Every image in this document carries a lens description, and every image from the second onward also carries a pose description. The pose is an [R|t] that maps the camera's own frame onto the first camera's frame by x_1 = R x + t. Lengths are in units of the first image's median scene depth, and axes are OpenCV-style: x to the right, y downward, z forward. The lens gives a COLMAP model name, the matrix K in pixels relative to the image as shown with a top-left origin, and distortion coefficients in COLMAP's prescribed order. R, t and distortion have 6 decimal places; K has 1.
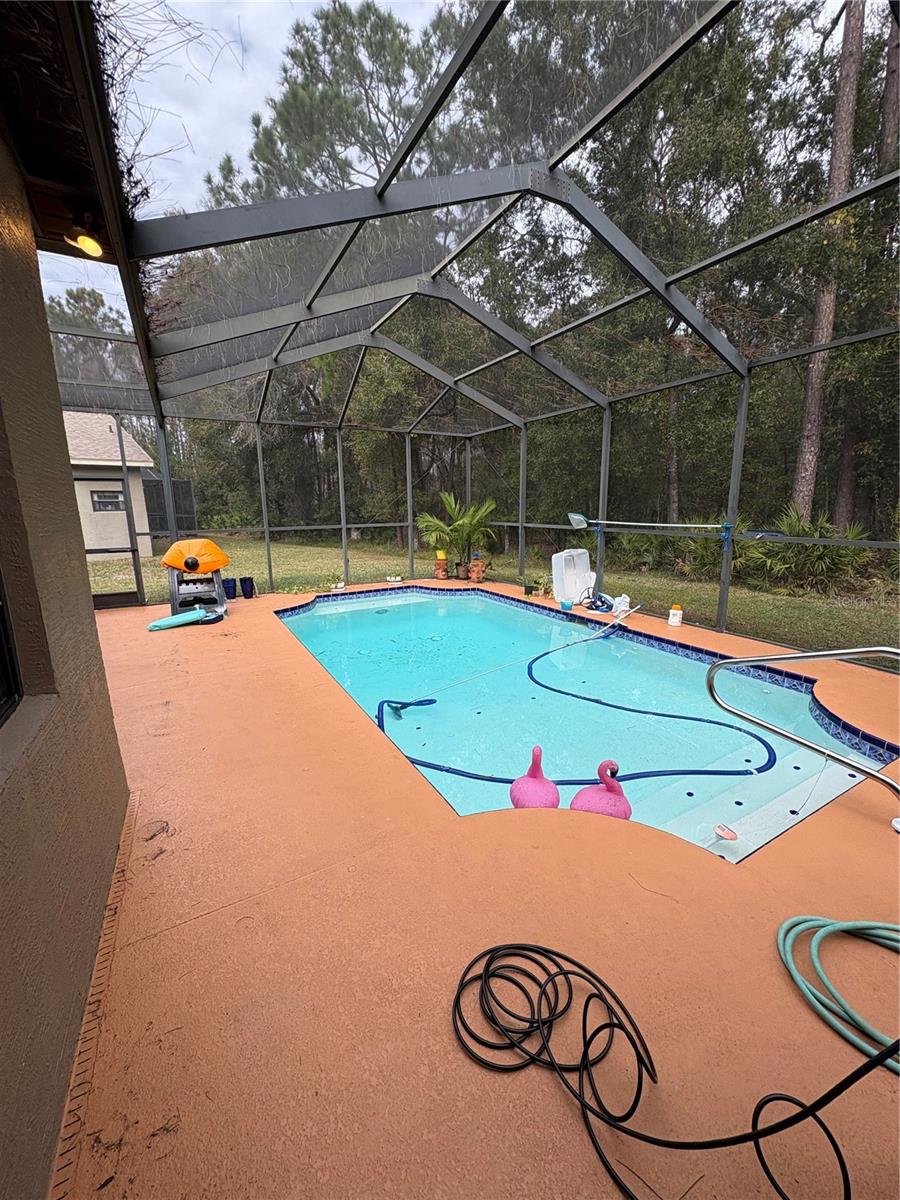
lens RADIAL K [[476.2, 0, 451.4], [0, 476.2, 600.1], [0, 0, 1]] dist [-0.001033, 0.000278]
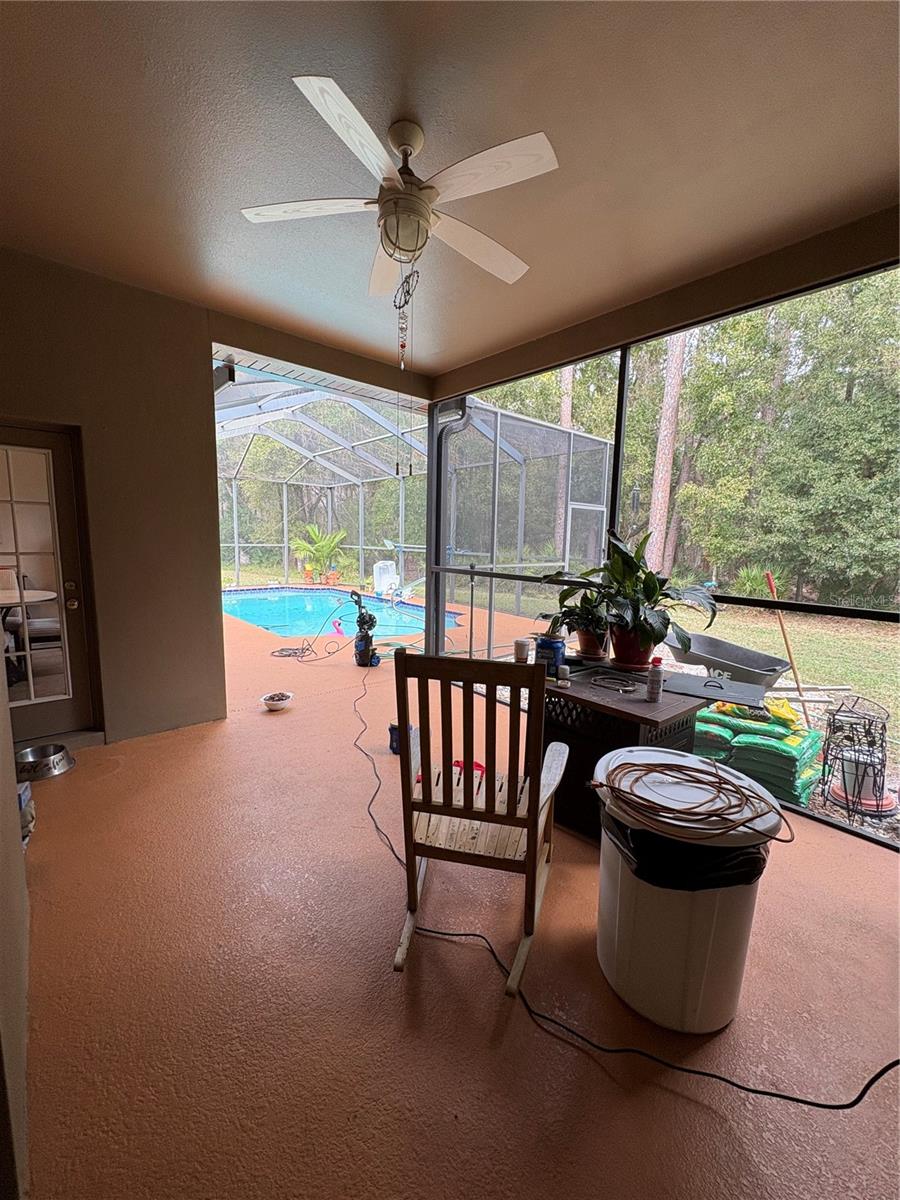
lens RADIAL K [[476.2, 0, 451.4], [0, 476.2, 600.1], [0, 0, 1]] dist [-0.001033, 0.000278]
pose [[0.976765, 0.007591, 0.214178, 0.108397], [0.007755, 0.997466, -0.070718, 0.126855], [-0.214172, 0.070736, 0.974231, -0.563066]]
